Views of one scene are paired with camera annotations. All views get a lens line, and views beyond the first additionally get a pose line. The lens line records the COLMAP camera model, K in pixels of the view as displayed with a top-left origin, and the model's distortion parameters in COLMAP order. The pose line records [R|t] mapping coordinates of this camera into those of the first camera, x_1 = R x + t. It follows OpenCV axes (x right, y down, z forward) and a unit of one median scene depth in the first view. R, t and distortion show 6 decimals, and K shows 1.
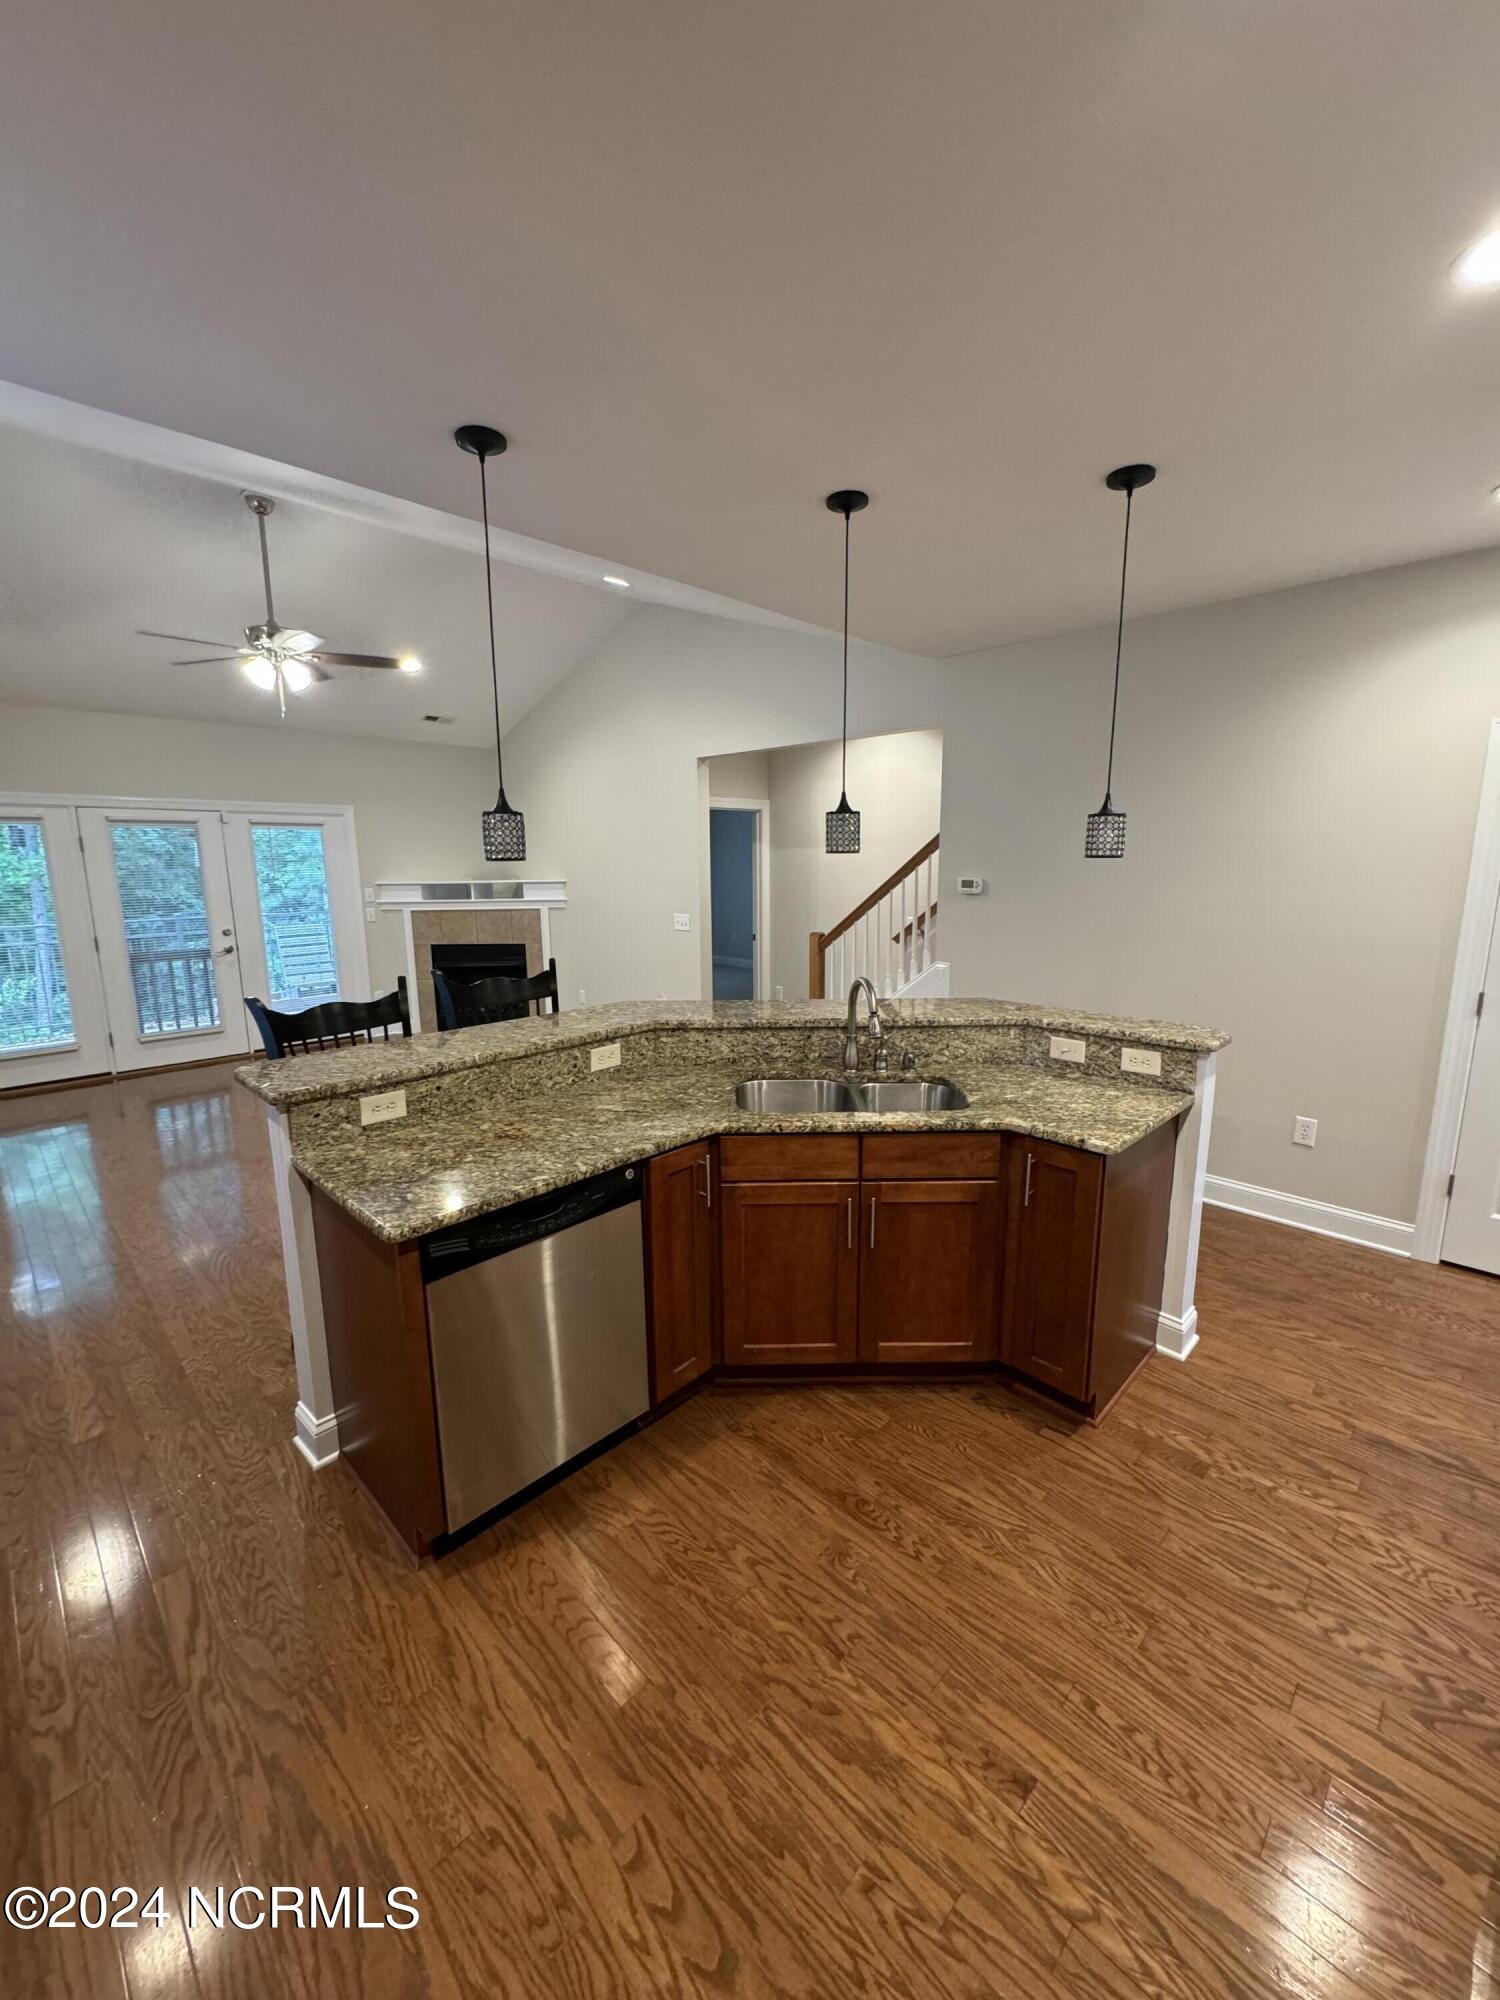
lens RADIAL K [[799.5, 0, 750.0], [0, 799.5, 1000.0], [0, 0, 1]] dist [0.001701, 0.000212]
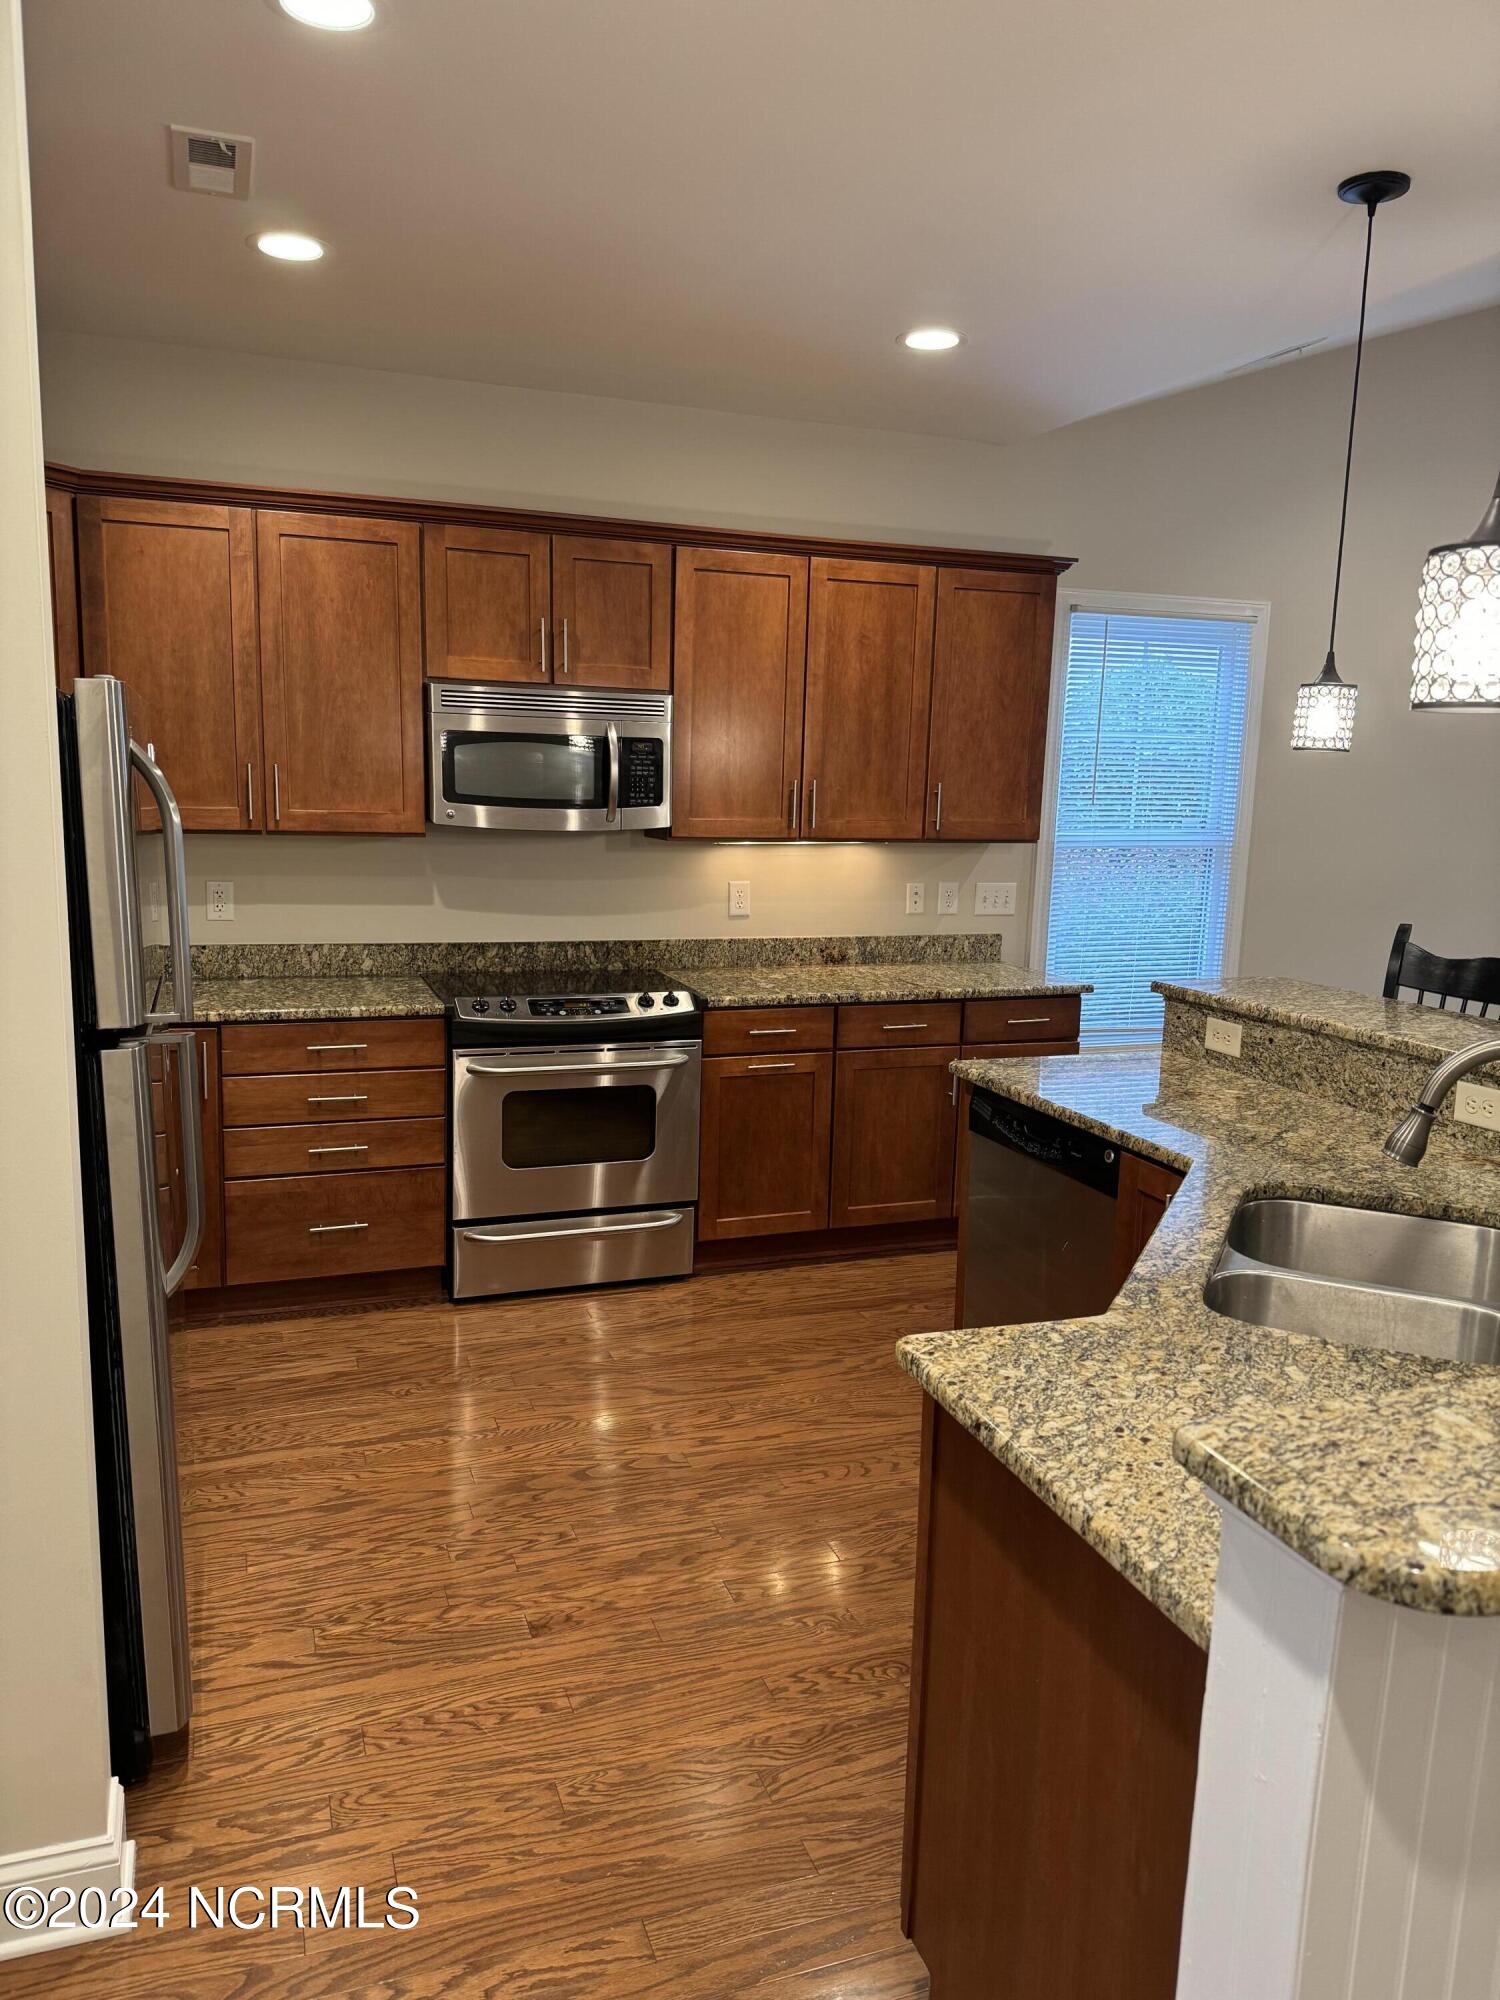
lens RADIAL K [[1422.9, 0, 750.0], [0, 1422.9, 1000.0], [0, 0, 1]] dist [0.095897, -0.073400]
pose [[-0.426087, 0.140478, -0.893709, 1.525297], [-0.182175, 0.954312, 0.236858, -0.238434], [0.886150, 0.263733, -0.381029, 1.496441]]
